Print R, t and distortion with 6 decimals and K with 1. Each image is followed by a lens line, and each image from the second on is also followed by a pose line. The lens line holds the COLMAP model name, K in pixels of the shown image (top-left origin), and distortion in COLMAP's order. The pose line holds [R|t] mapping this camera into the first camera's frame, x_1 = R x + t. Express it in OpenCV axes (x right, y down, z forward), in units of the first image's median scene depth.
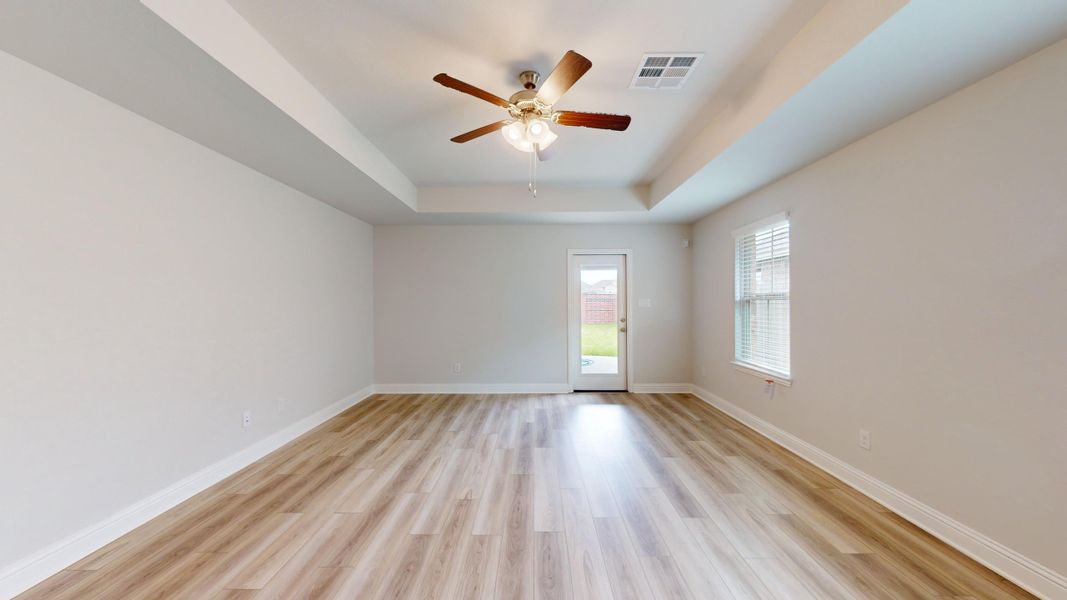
lens RADIAL K [[375.1, 0, 525.9], [0, 375.1, 301.0], [0, 0, 1]] dist [0.002208, 0.000178]
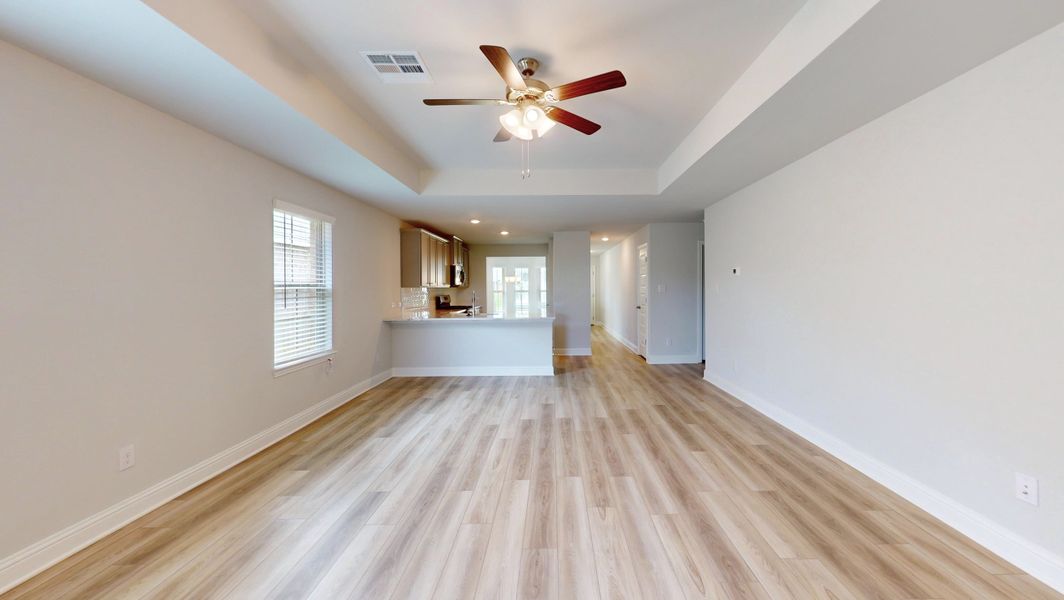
lens RADIAL K [[460.8, 0, 535.9], [0, 460.8, 294.7], [0, 0, 1]] dist [0.004769, 0.000284]
pose [[-0.999816, 0.010425, 0.016131, -0.016876], [0.010664, 0.999834, 0.014803, 0.001843], [-0.015974, 0.014973, -0.999760, 1.566201]]
